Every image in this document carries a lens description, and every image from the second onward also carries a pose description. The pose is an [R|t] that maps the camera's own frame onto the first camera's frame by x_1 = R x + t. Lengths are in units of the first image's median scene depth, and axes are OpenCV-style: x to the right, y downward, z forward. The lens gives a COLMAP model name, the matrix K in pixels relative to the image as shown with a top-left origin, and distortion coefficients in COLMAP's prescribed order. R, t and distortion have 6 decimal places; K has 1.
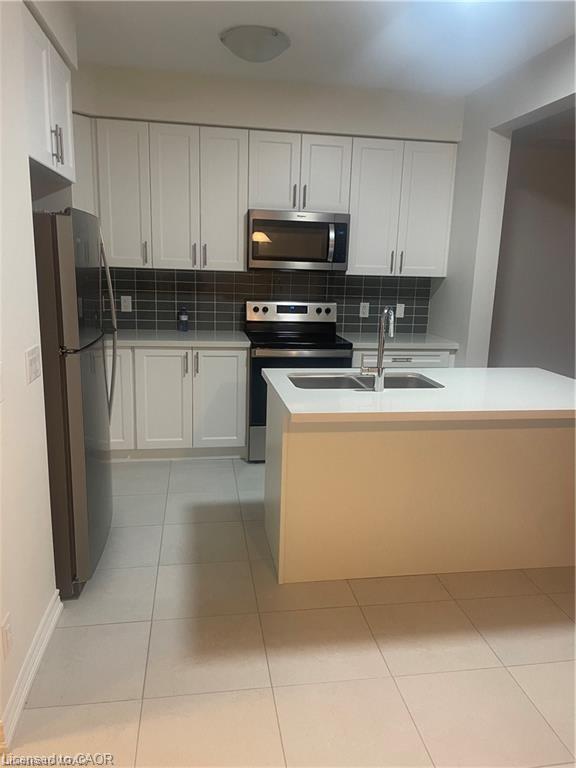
lens RADIAL K [[588.9, 0, 300.2], [0, 588.9, 385.2], [0, 0, 1]] dist [0.058199, 0.000493]
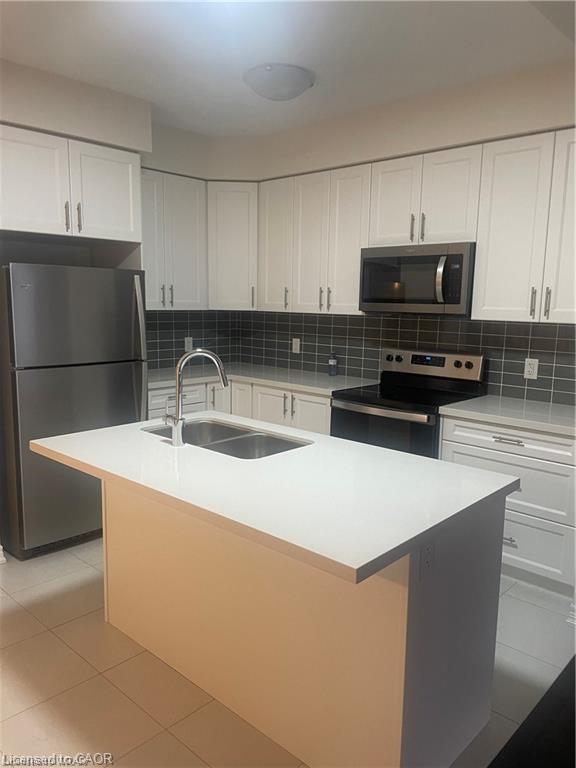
lens RADIAL K [[585.9, 0, 287.6], [0, 585.9, 386.5], [0, 0, 1]] dist [0.006287, 0.001638]
pose [[0.602327, 0.096592, -0.792384, 0.538498], [-0.165763, 0.986149, -0.005792, -0.056329], [0.780849, 0.134837, 0.609995, 0.356325]]
